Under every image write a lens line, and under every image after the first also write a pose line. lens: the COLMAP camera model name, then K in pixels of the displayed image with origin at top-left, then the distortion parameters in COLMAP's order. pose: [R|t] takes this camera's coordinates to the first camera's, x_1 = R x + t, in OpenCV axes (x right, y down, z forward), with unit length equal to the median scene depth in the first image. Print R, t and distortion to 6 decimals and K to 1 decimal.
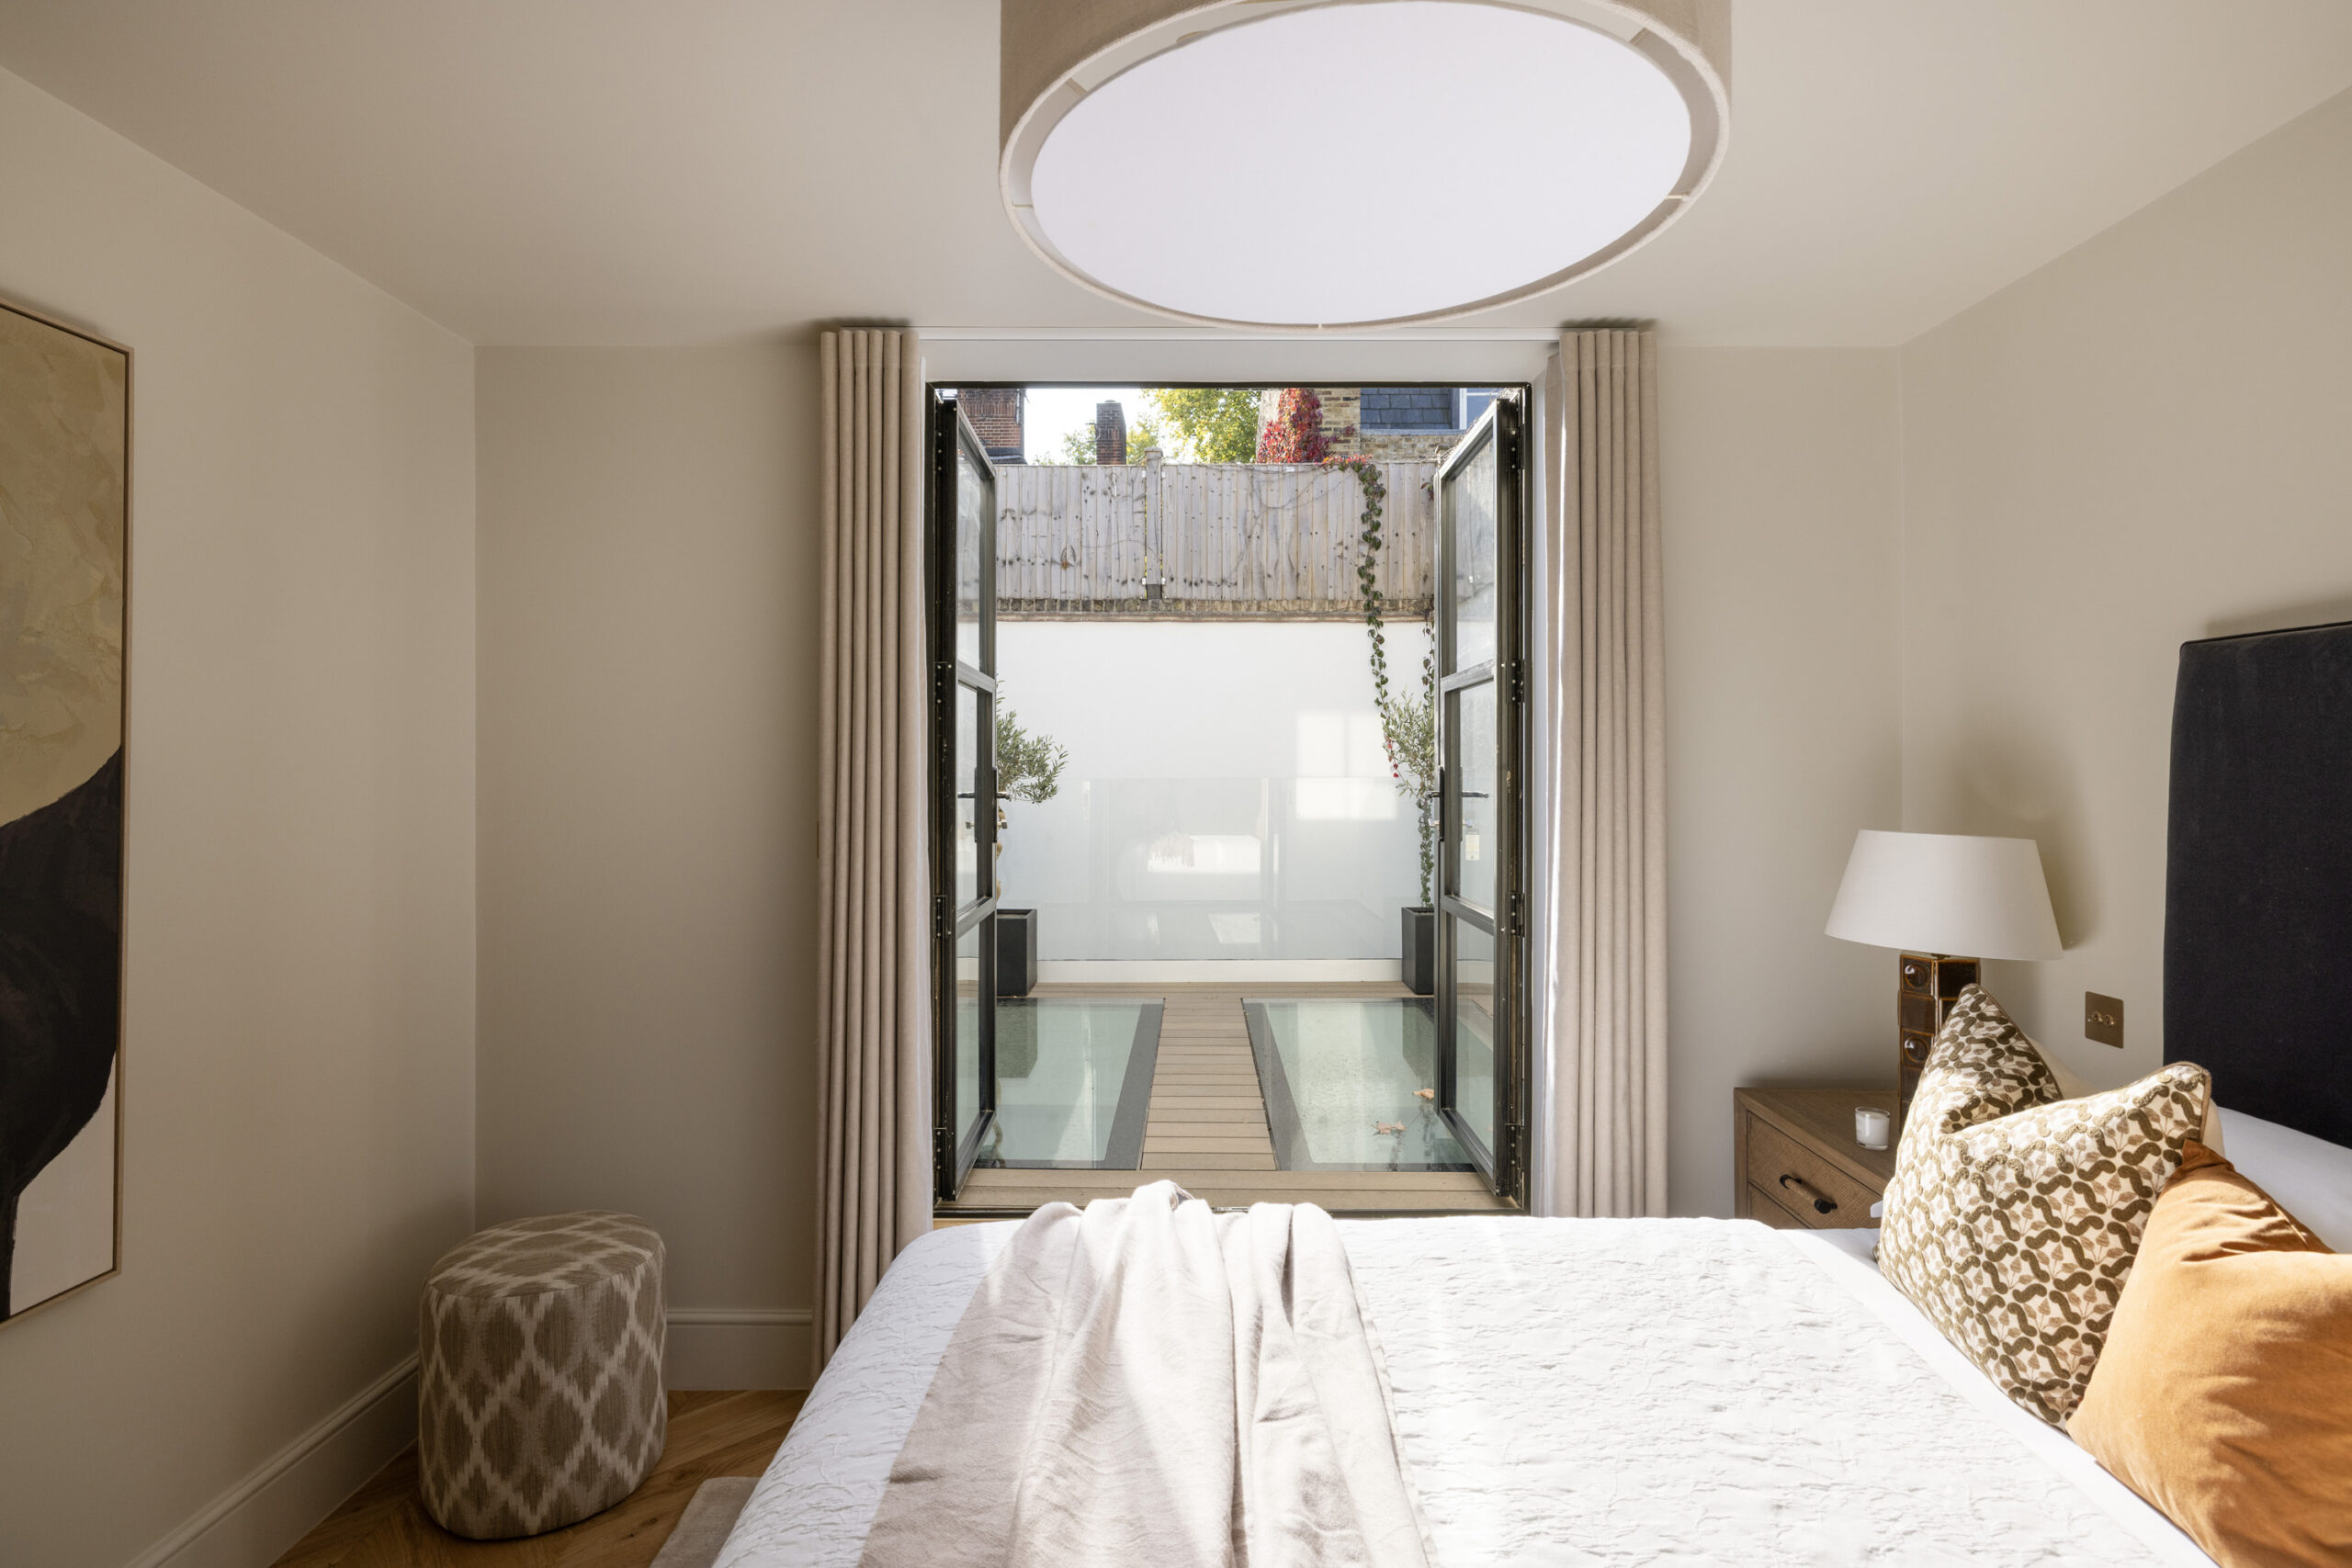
lens RADIAL K [[1160.5, 0, 1169.1], [0, 1160.5, 775.4], [0, 0, 1]] dist [-0.002221, 0.001512]
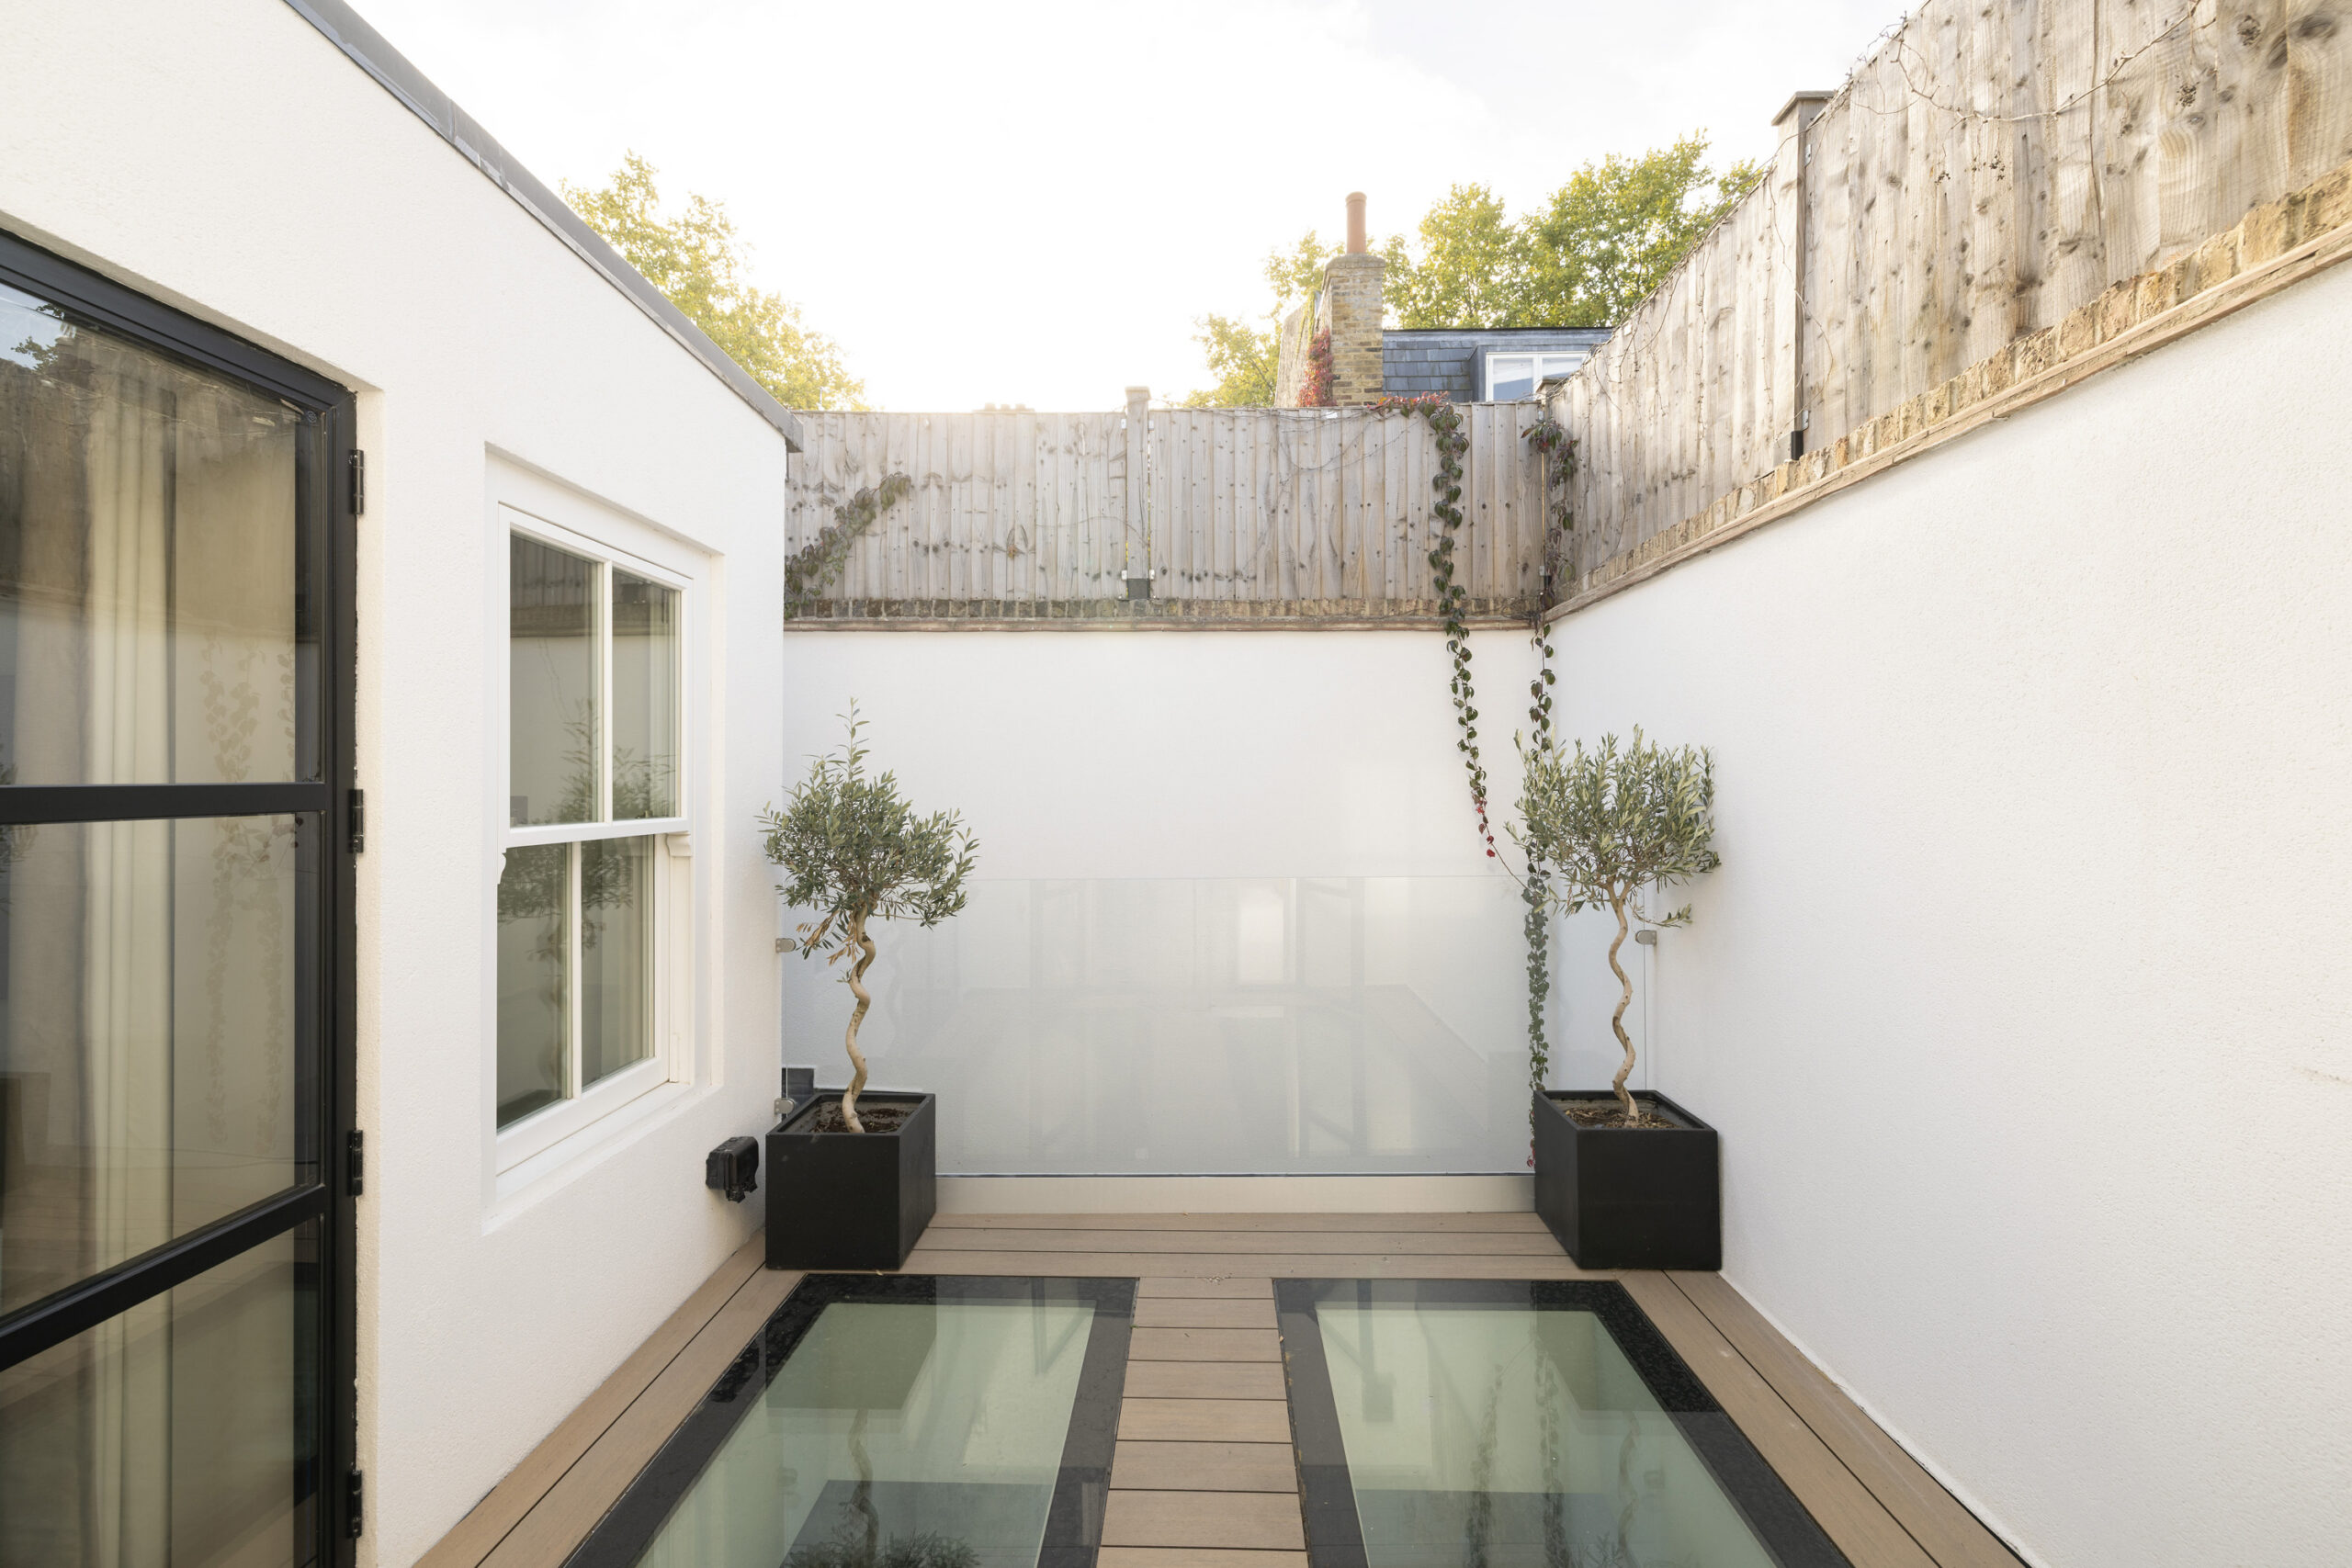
lens RADIAL K [[1012.0, 0, 1170.0], [0, 1012.0, 785.7], [0, 0, 1]] dist [-0.000383, -0.000013]
pose [[0.999916, -0.002673, -0.012689, 0.014052], [0.002612, 0.999985, -0.004869, -0.037152], [0.012702, 0.004836, 0.999908, 0.397305]]
